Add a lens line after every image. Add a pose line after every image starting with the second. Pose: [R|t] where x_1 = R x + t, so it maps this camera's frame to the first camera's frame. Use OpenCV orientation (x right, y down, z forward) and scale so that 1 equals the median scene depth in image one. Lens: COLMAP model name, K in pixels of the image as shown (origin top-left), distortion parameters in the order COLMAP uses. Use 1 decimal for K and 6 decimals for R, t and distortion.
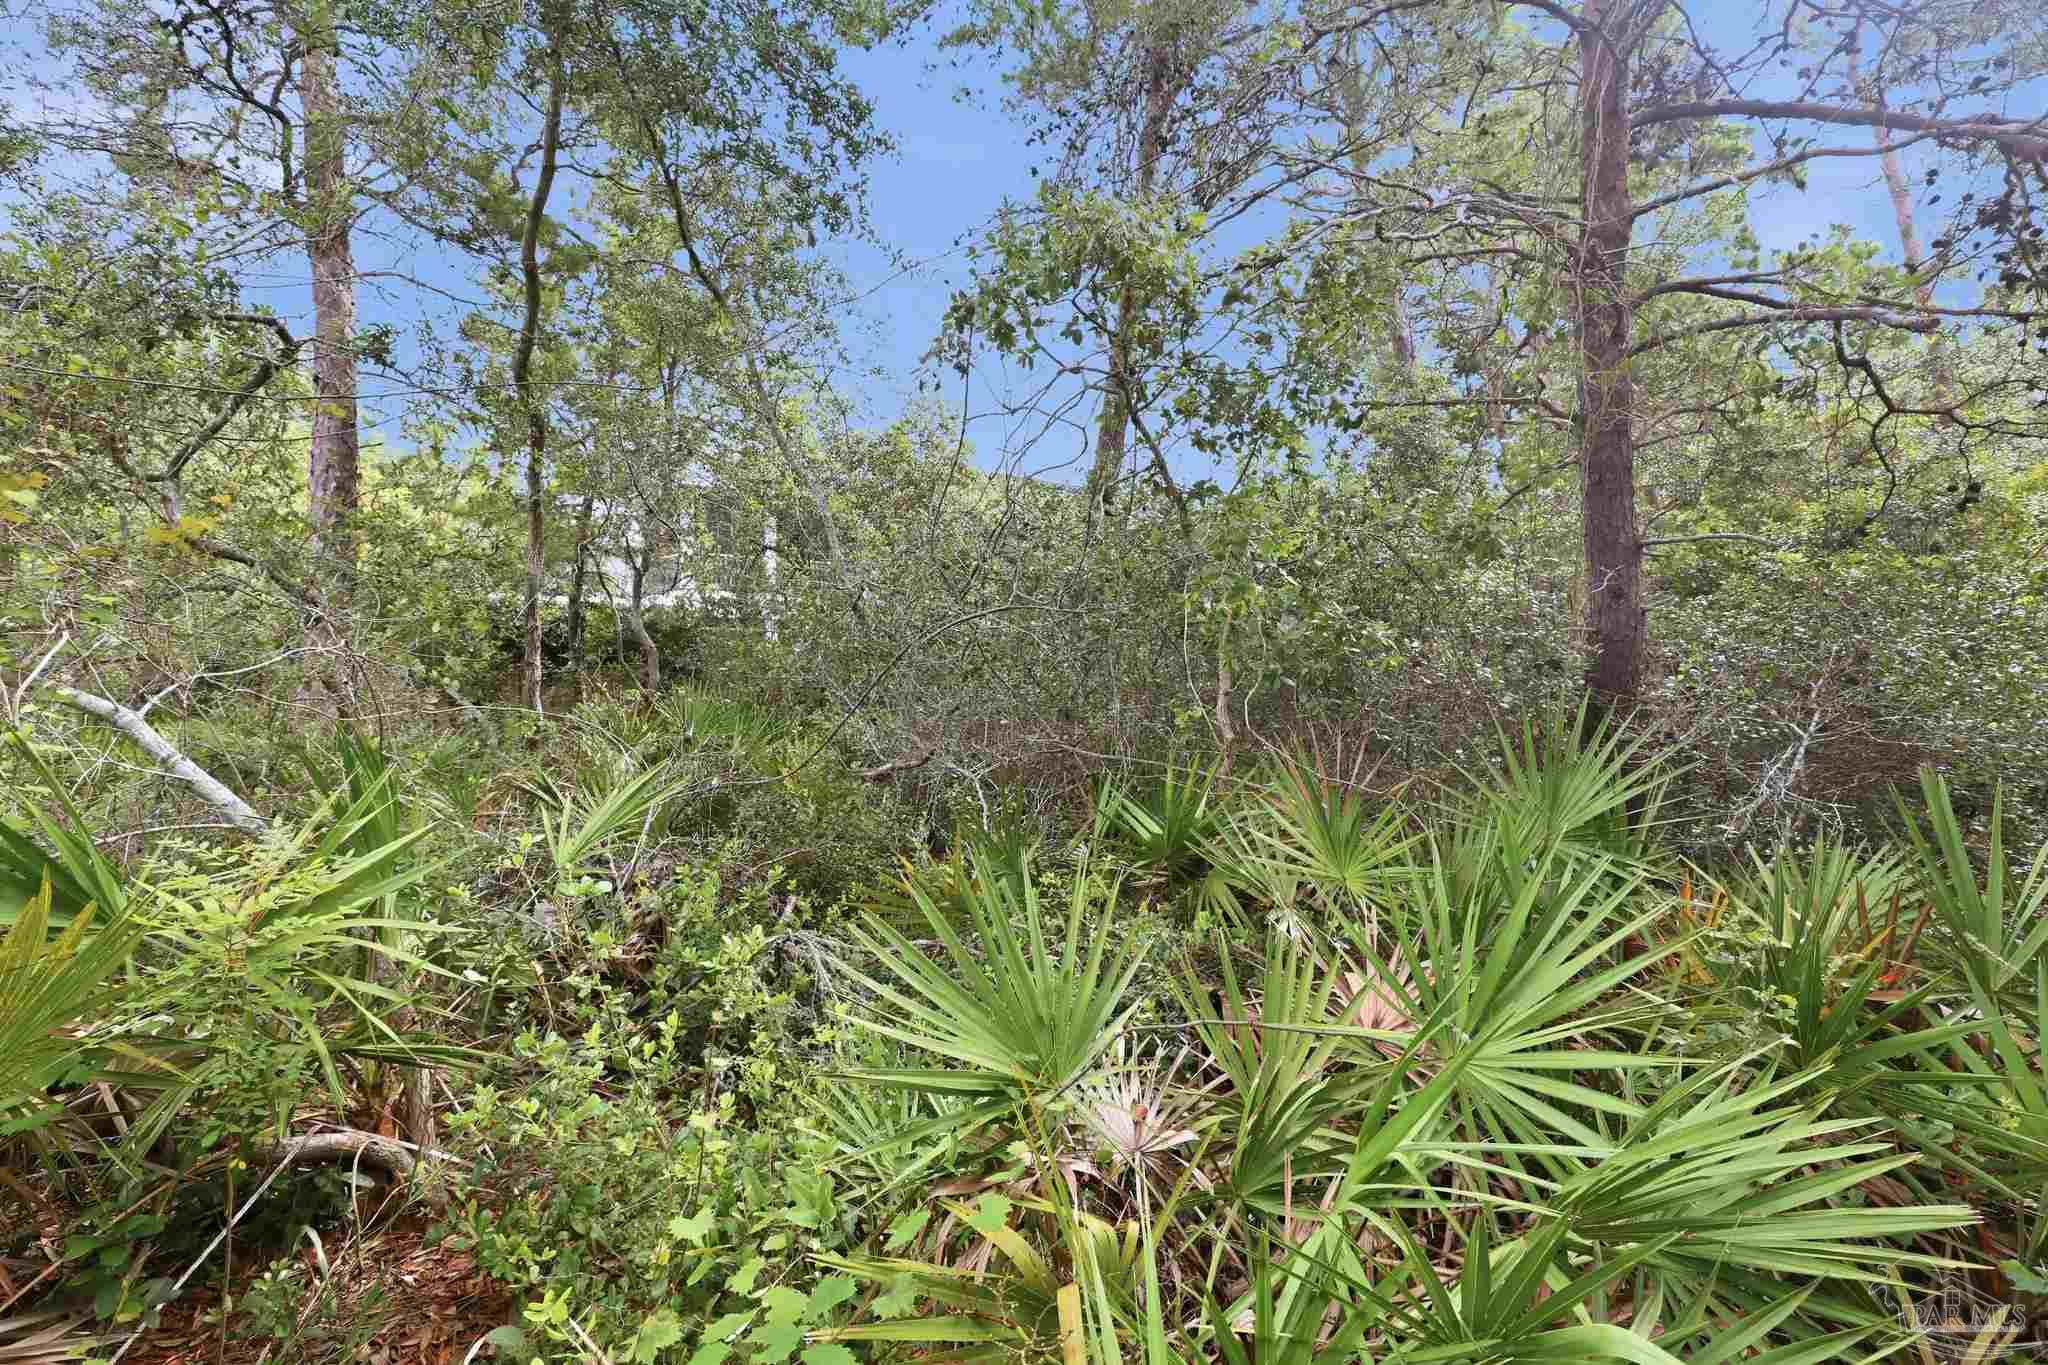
lens RADIAL K [[903.6, 0, 1024.0], [0, 903.6, 682.5], [0, 0, 1]] dist [-0.000053, -0.000006]
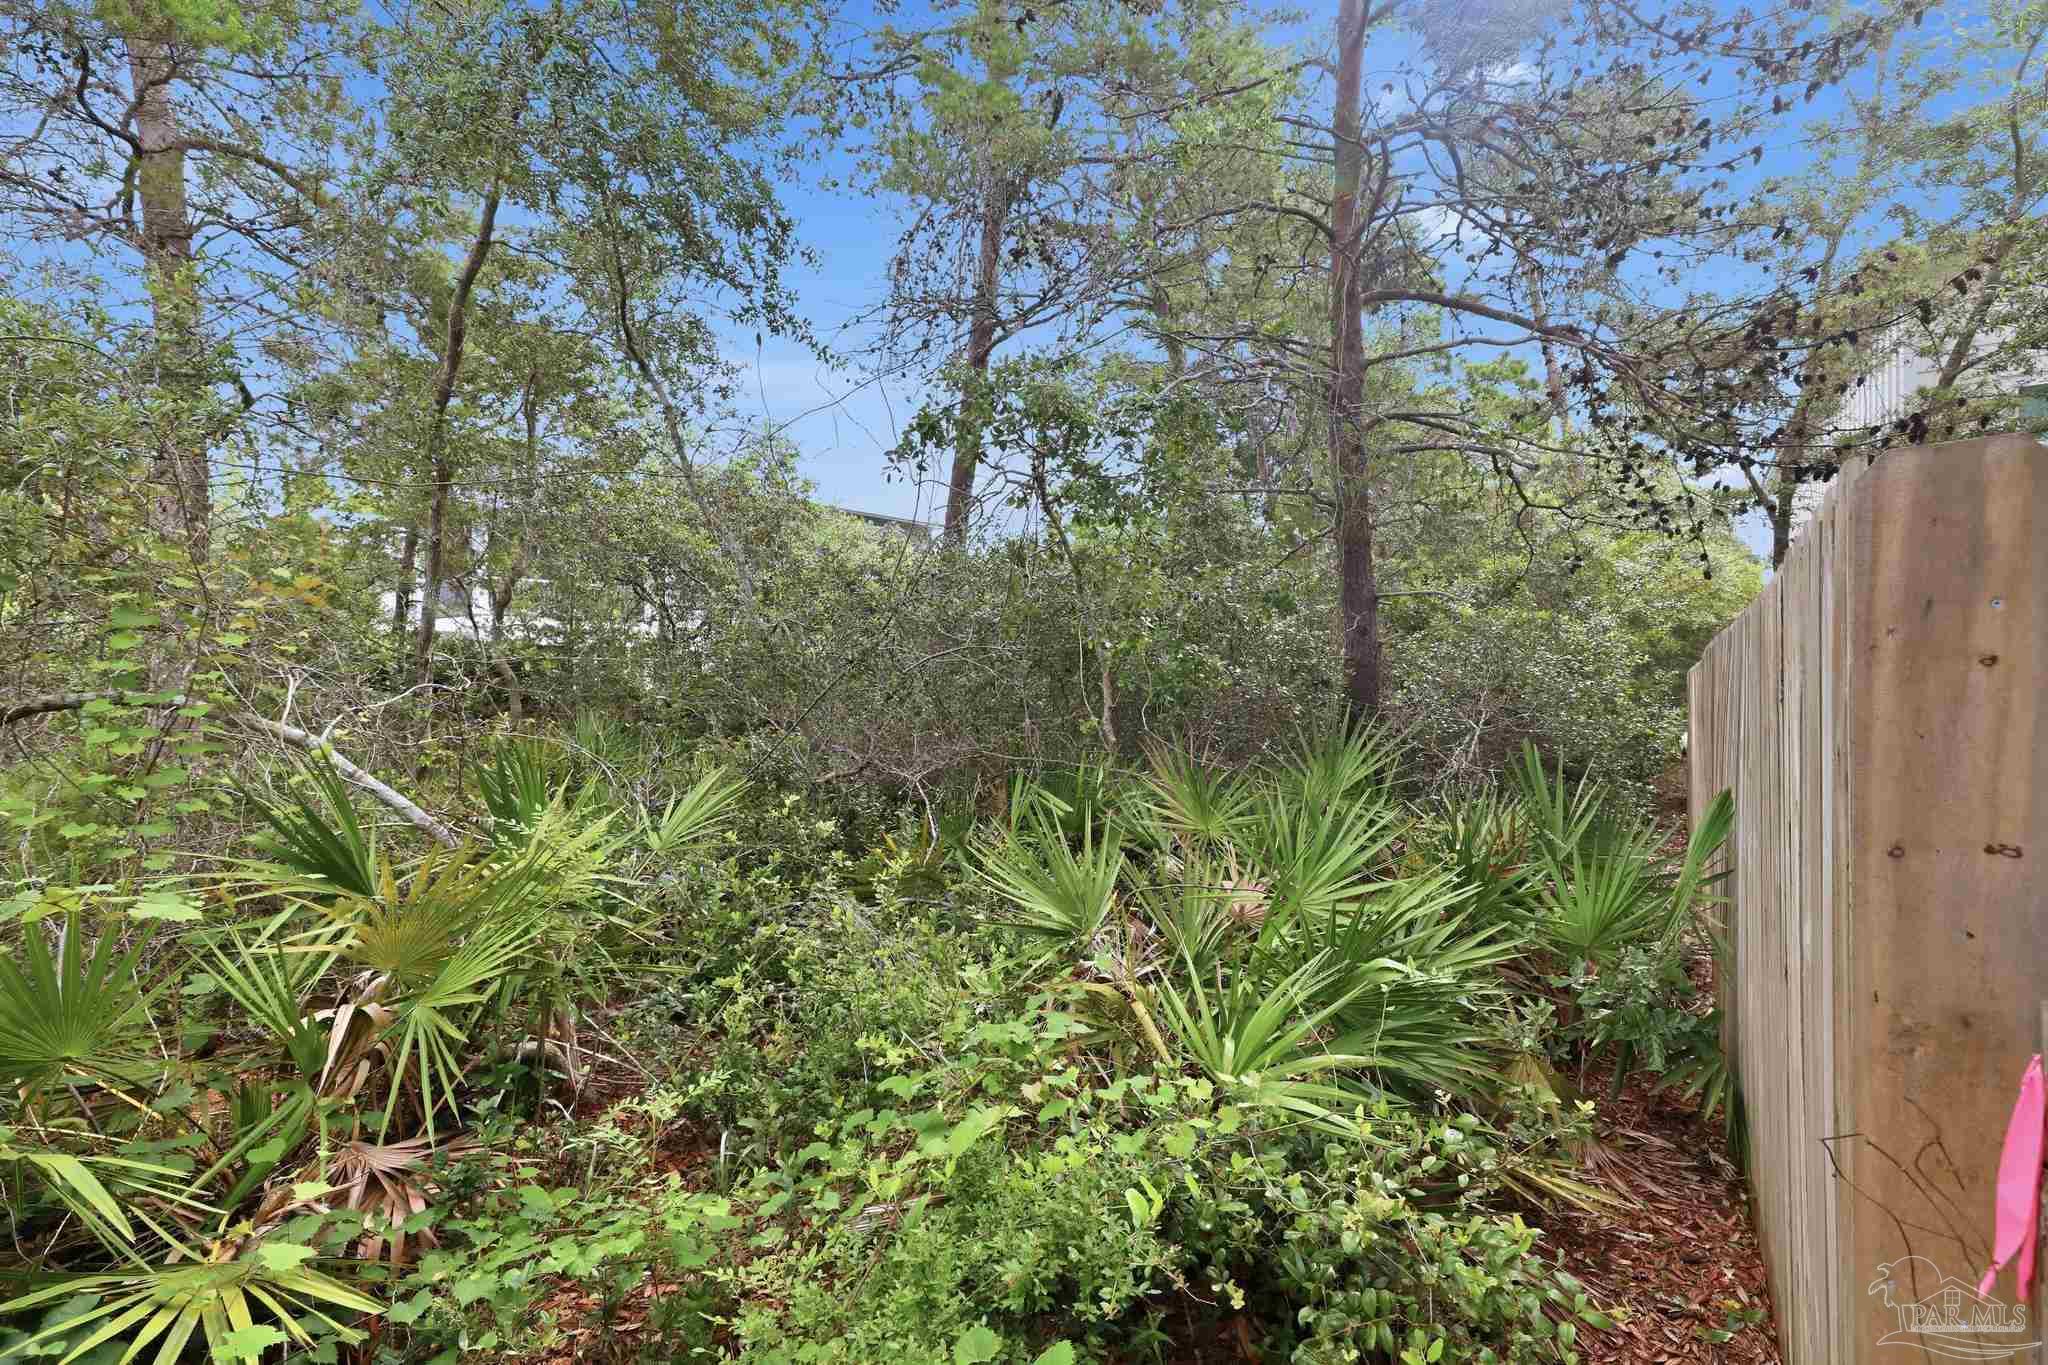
lens RADIAL K [[903.6, 0, 1024.0], [0, 903.6, 682.5], [0, 0, 1]] dist [-0.000053, -0.000006]
pose [[0.974764, -0.014180, 0.222787, -0.189571], [0.019840, 0.999534, -0.023187, 0.002278], [-0.222355, 0.027022, 0.974591, -0.275767]]
